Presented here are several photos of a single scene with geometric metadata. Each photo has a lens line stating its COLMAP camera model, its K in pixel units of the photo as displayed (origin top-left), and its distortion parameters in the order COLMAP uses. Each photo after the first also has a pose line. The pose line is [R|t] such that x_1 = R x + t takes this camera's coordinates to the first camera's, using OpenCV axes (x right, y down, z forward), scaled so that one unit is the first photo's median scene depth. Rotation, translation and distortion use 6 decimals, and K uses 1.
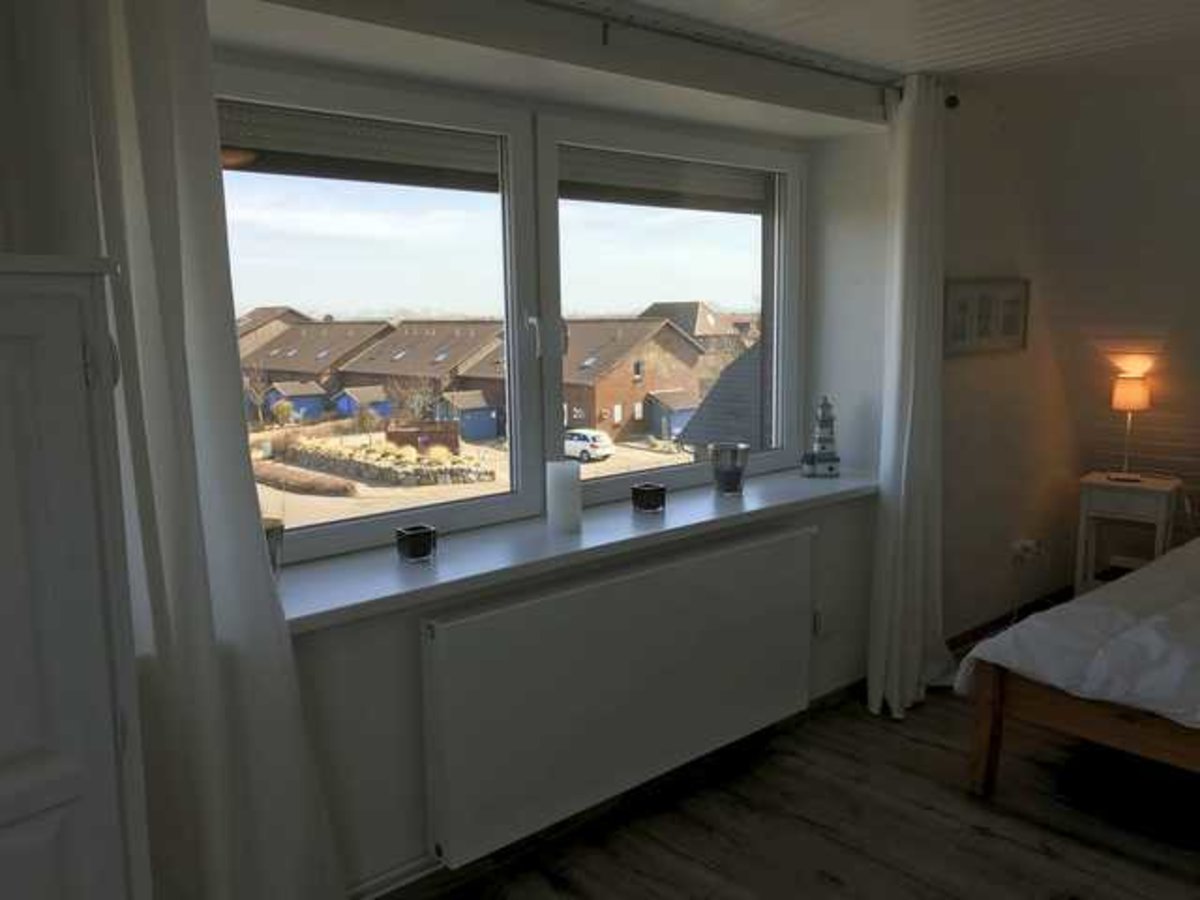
lens RADIAL K [[983.1, 0, 600.2], [0, 983.1, 451.3], [0, 0, 1]] dist [0.035454, -0.027622]
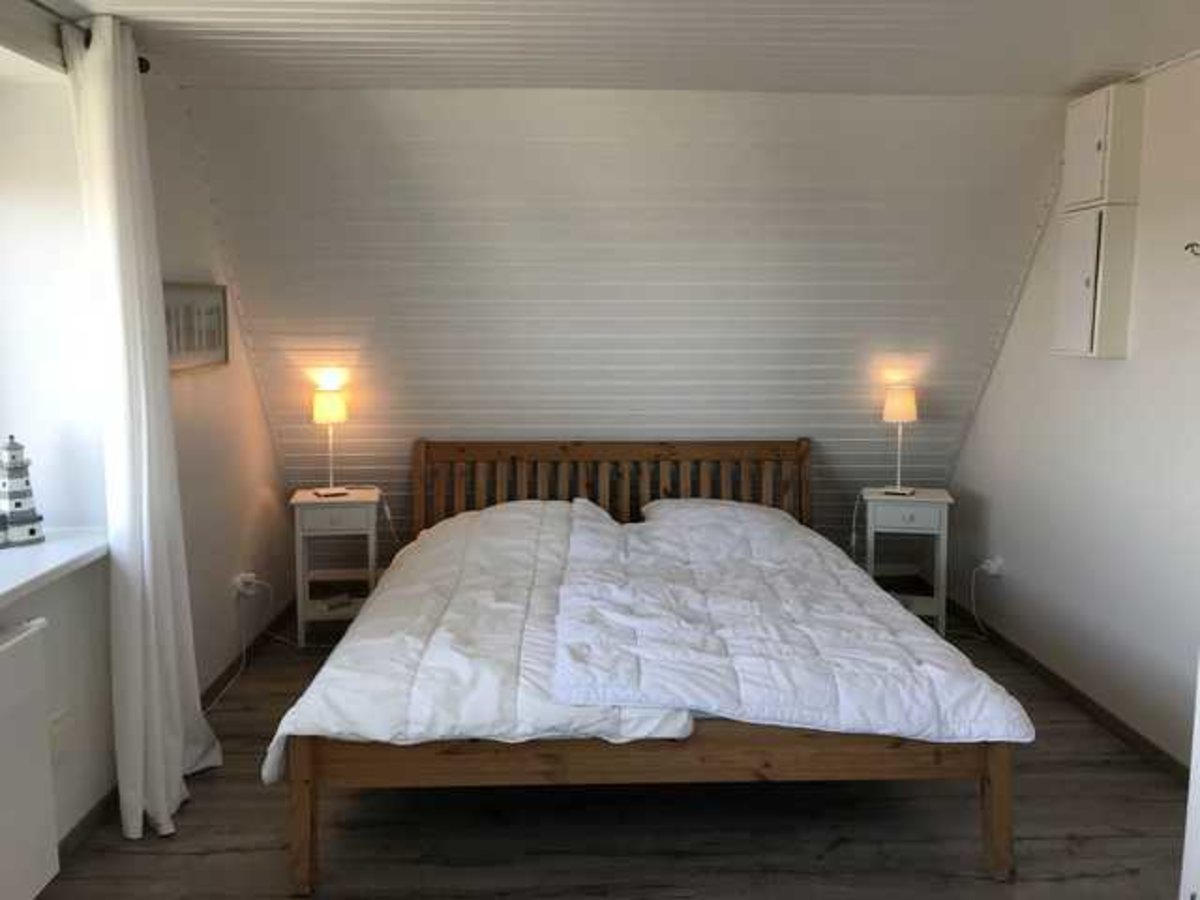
lens RADIAL K [[983.1, 0, 598.9], [0, 983.1, 447.9], [0, 0, 1]] dist [0.035454, -0.027622]
pose [[0.642867, -0.087159, 0.761003, -0.052763], [0.099137, 0.994616, 0.030167, -0.025458], [-0.759535, 0.056050, 0.648047, 0.198460]]
